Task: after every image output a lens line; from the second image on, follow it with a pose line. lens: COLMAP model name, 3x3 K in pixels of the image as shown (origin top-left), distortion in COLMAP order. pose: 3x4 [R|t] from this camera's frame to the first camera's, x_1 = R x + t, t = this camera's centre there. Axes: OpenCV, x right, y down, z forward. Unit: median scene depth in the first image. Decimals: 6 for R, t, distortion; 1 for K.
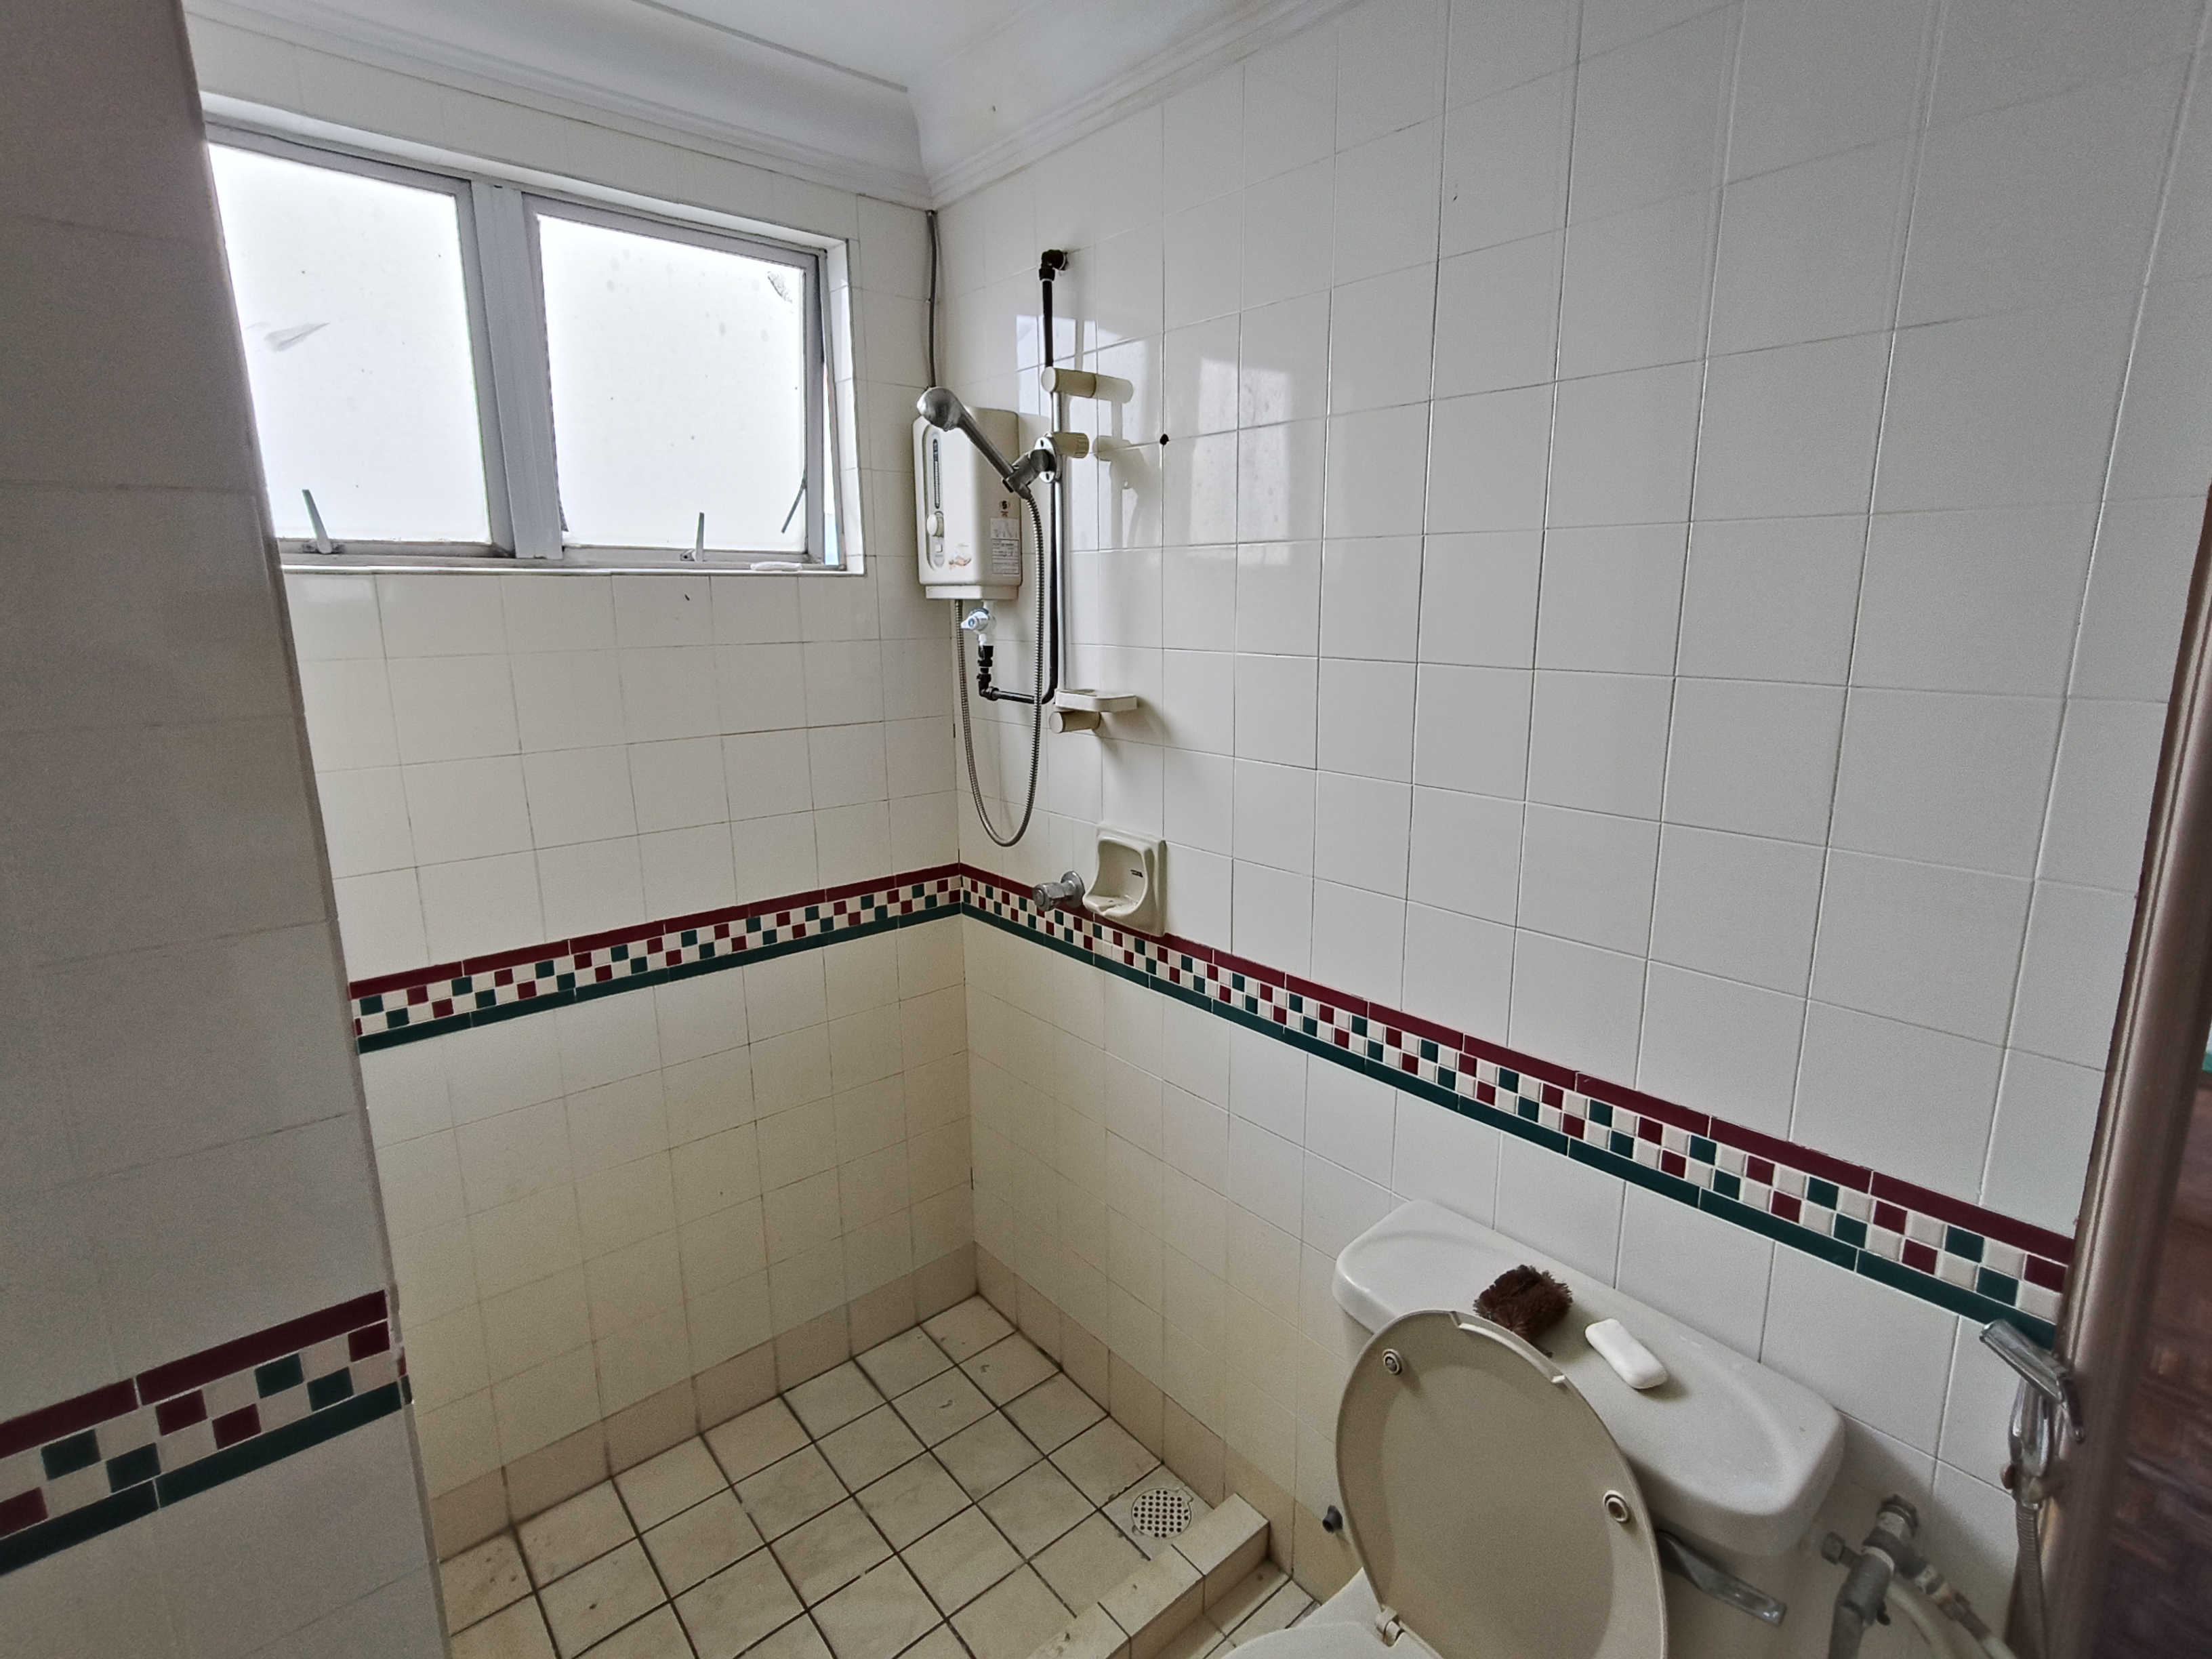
lens RADIAL K [[1070.3, 0, 1114.1], [0, 1070.3, 815.4], [0, 0, 1]] dist [0.001028, 0.000357]
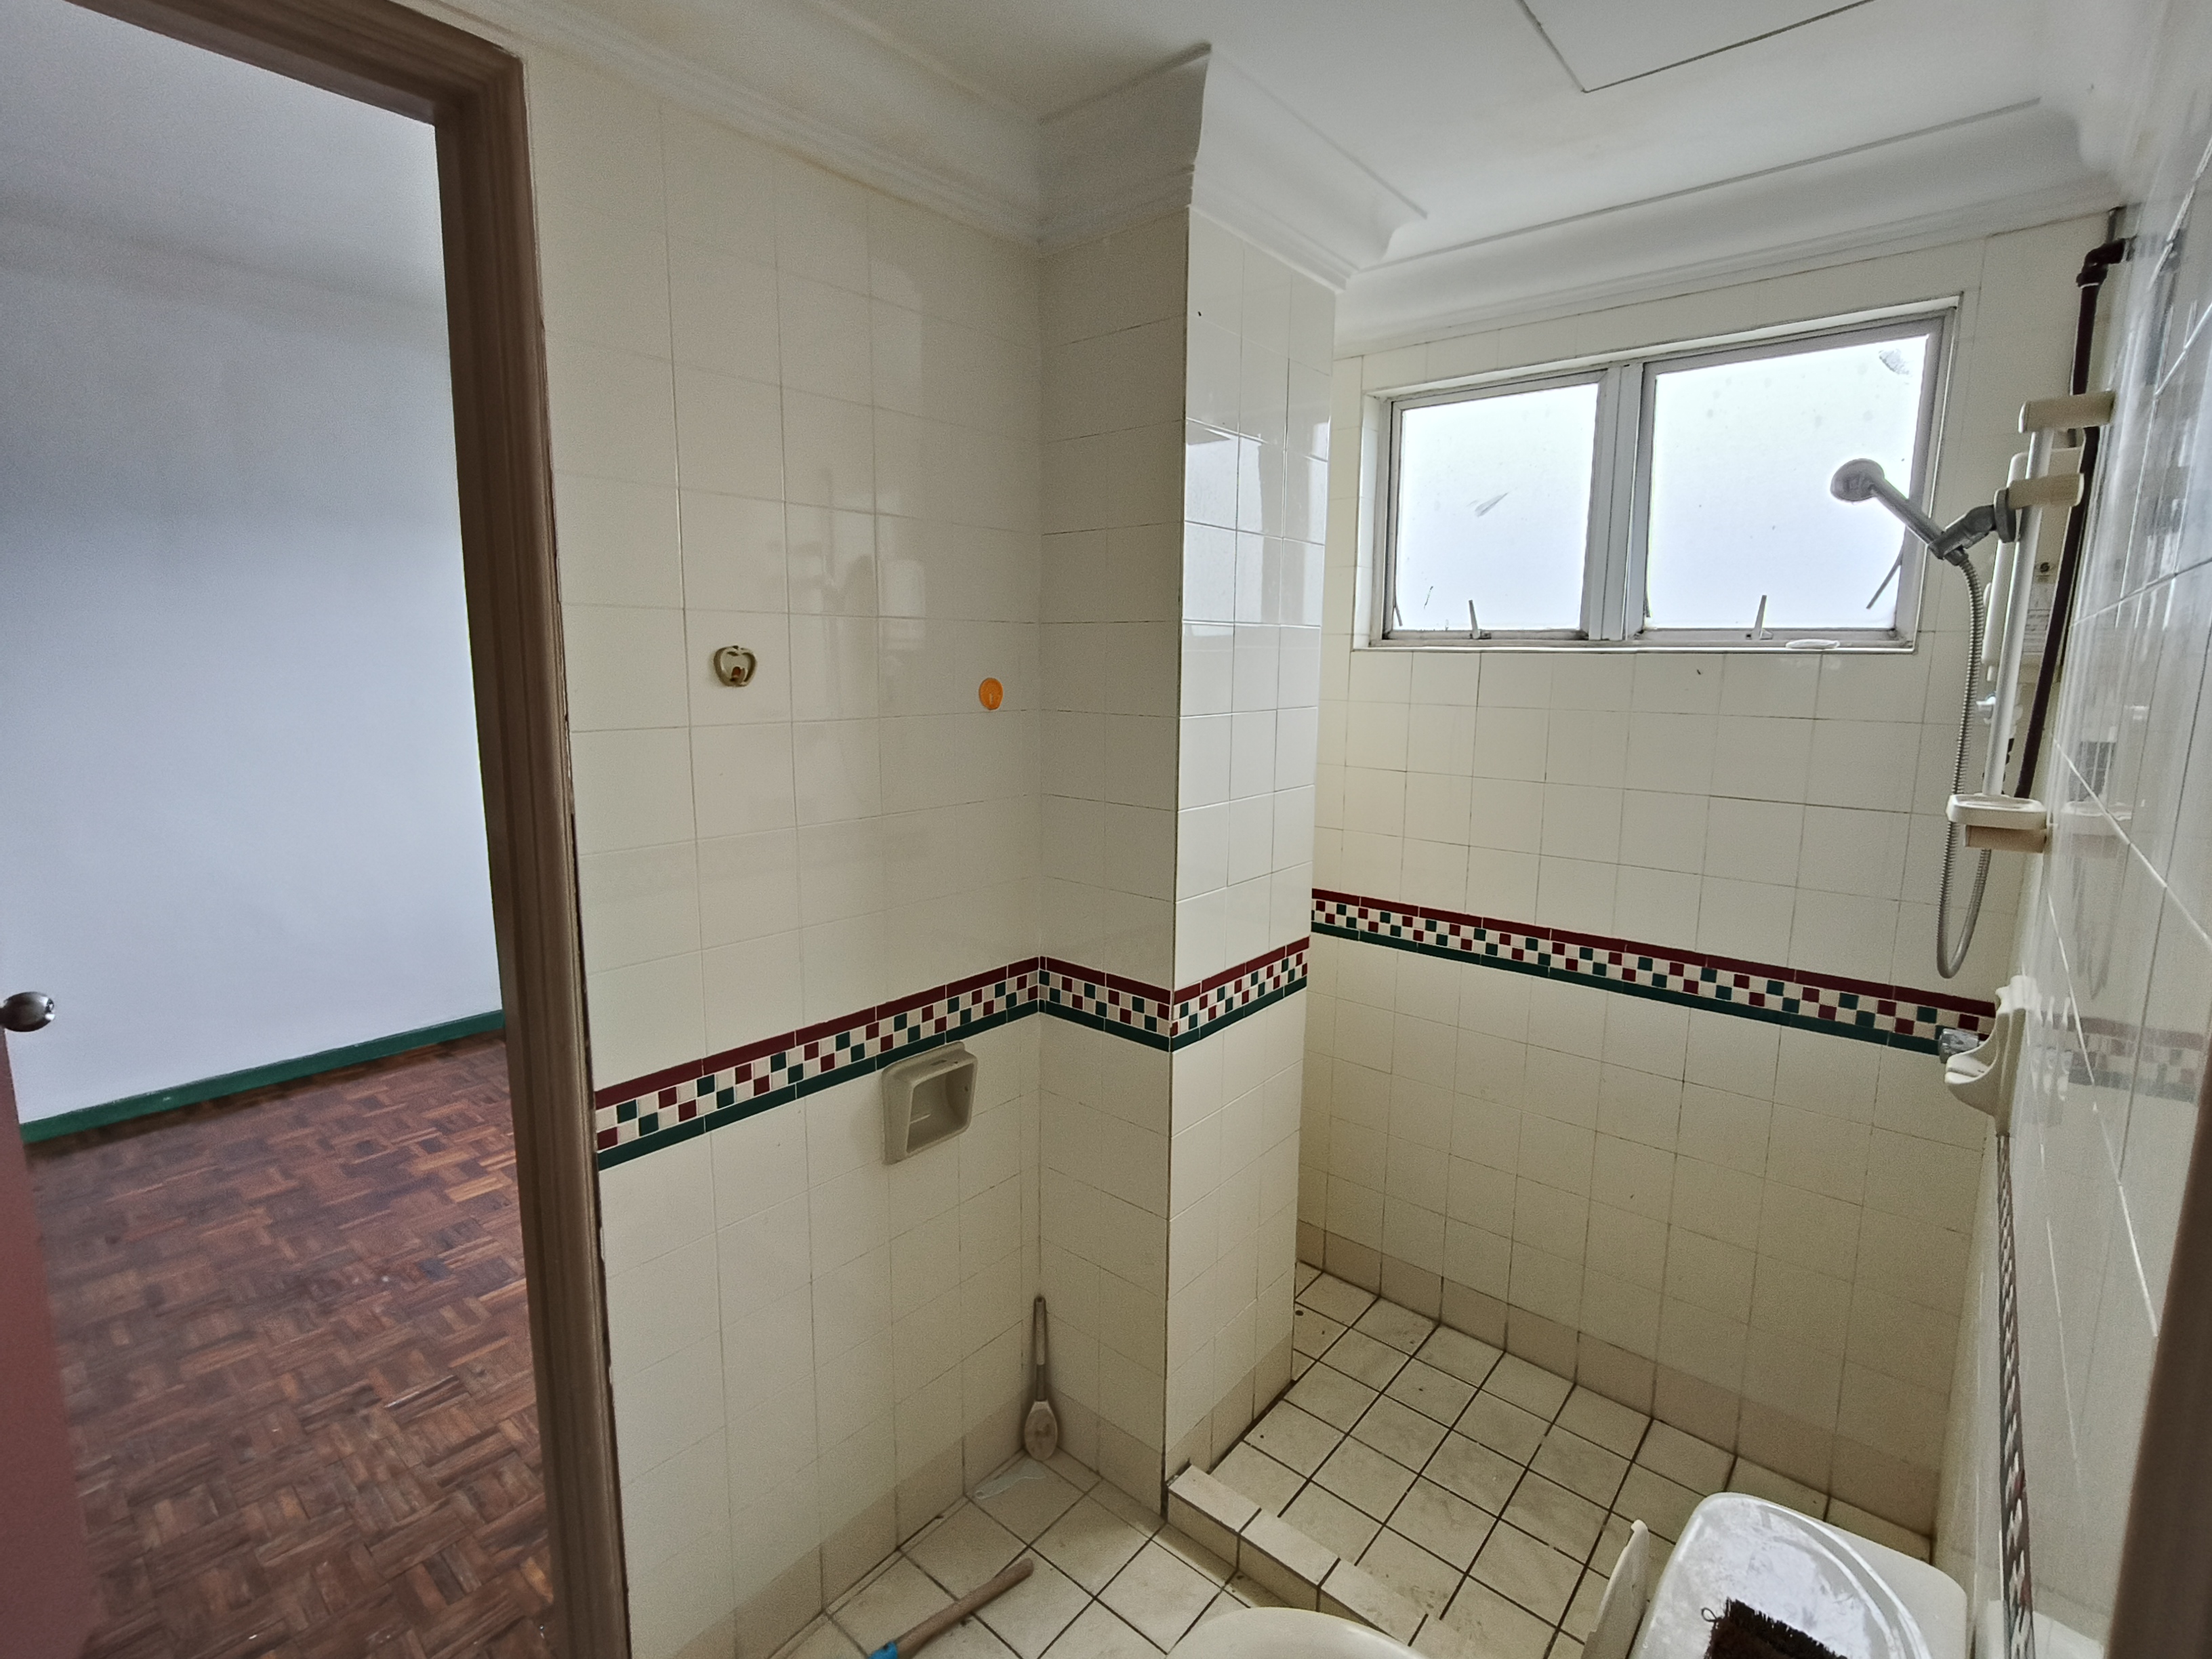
lens RADIAL K [[1032.3, 0, 1112.3], [0, 1032.3, 824.8], [0, 0, 1]] dist [-0.004810, 0.006755]
pose [[0.150076, 0.165358, -0.974748, 0.609343], [-0.211574, 0.968446, 0.131714, -0.058344], [0.965771, 0.186464, 0.180326, 0.228215]]
